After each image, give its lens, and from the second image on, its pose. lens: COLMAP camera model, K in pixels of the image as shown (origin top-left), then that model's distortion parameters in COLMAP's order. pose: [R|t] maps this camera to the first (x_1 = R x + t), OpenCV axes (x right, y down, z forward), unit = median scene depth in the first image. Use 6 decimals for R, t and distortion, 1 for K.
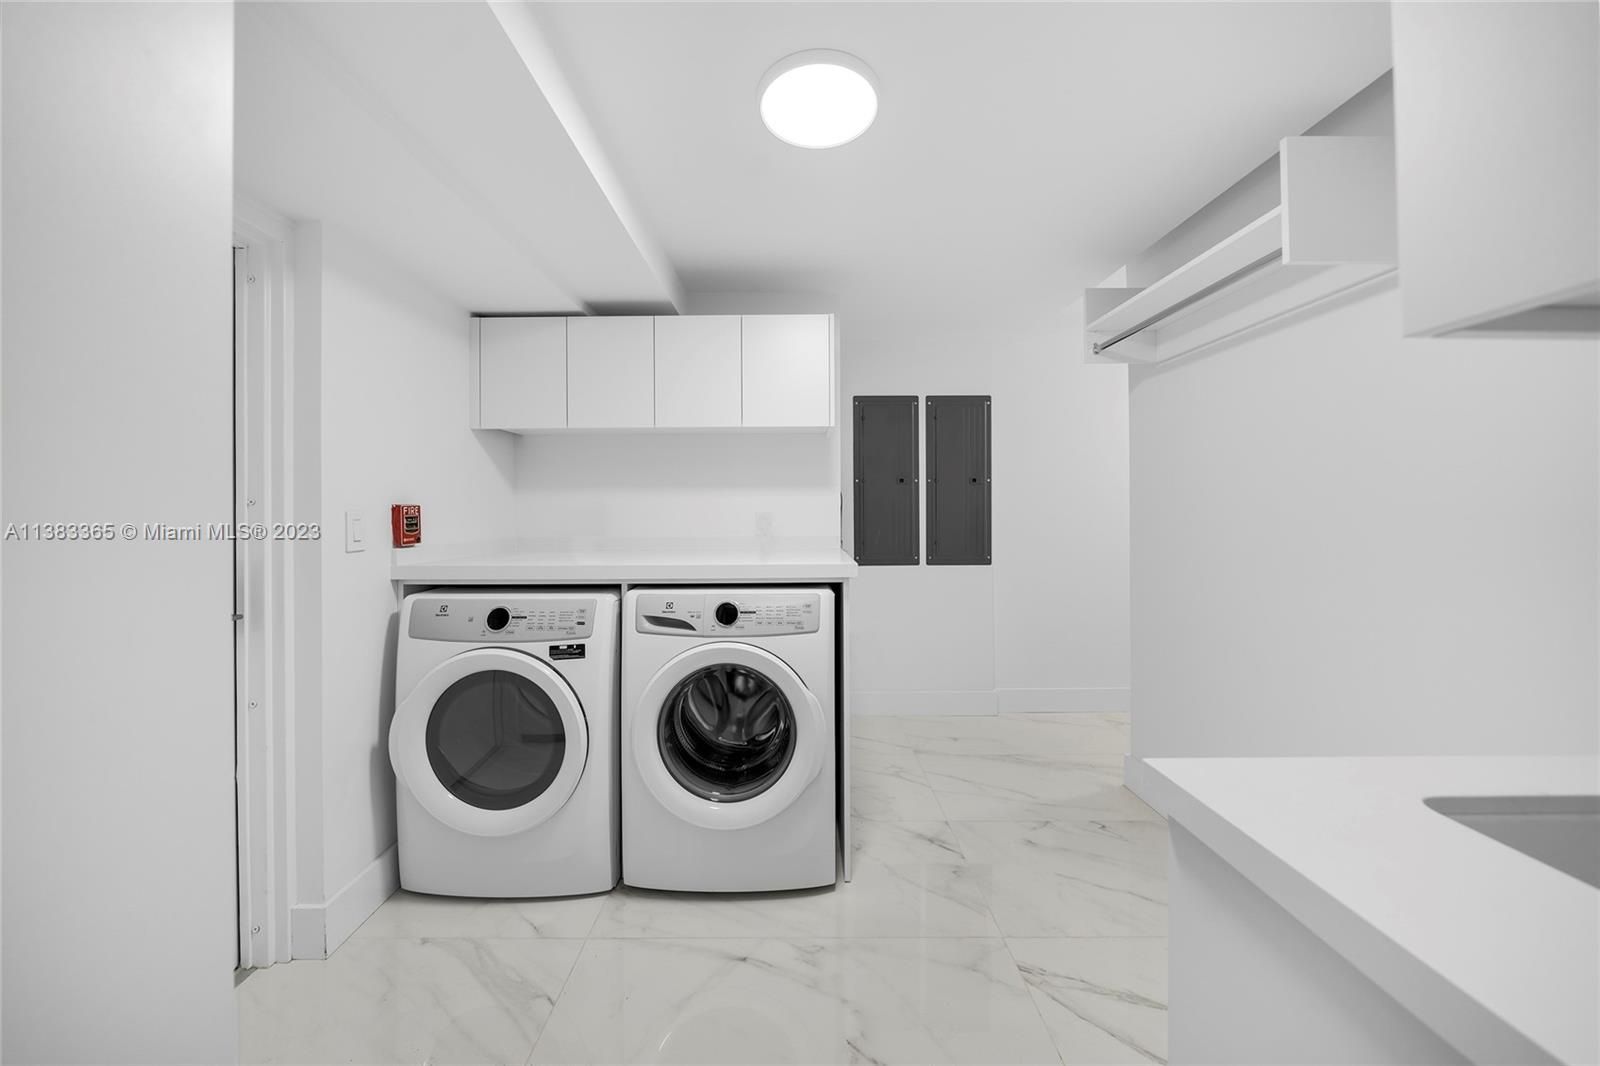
lens RADIAL K [[559.8, 0, 794.6], [0, 559.8, 523.8], [0, 0, 1]] dist [-0.005530, -0.000002]
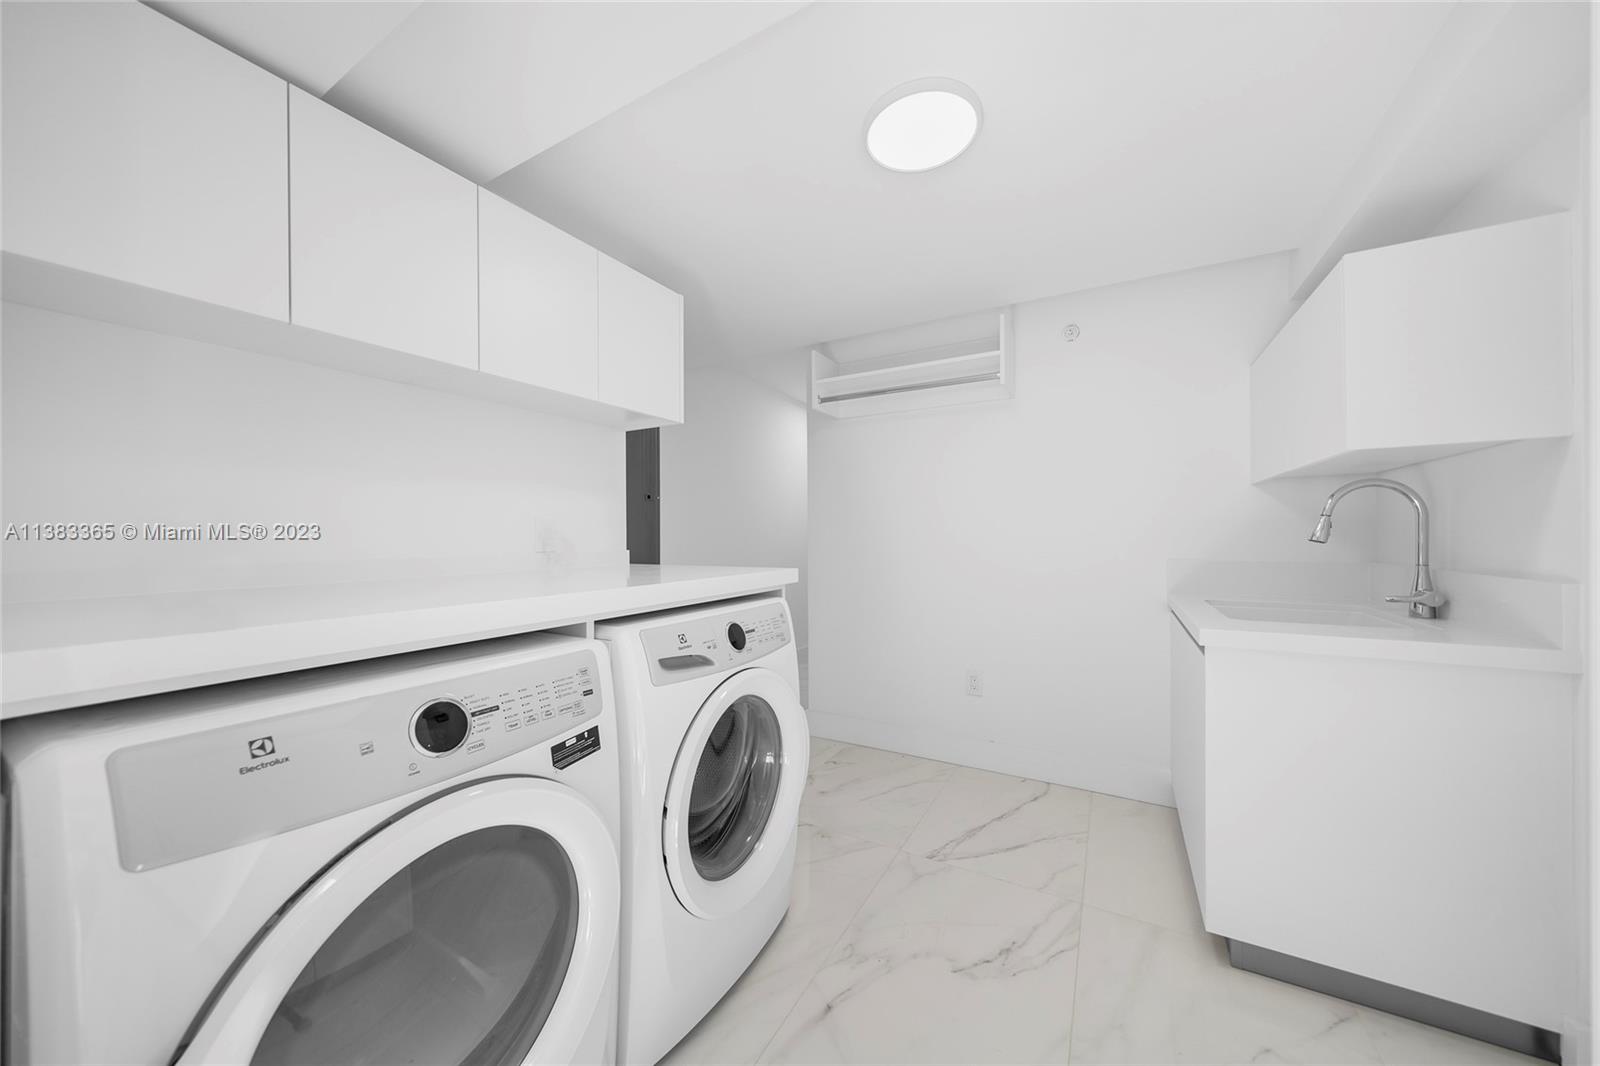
lens RADIAL K [[548.4, 0, 799.4], [0, 548.4, 556.8], [0, 0, 1]] dist [0.000416, 0.000023]
pose [[0.492175, -0.028664, 0.870024, -0.767374], [0.025112, 0.999509, 0.018724, 0.032941], [-0.870134, 0.012633, 0.492653, 0.531882]]
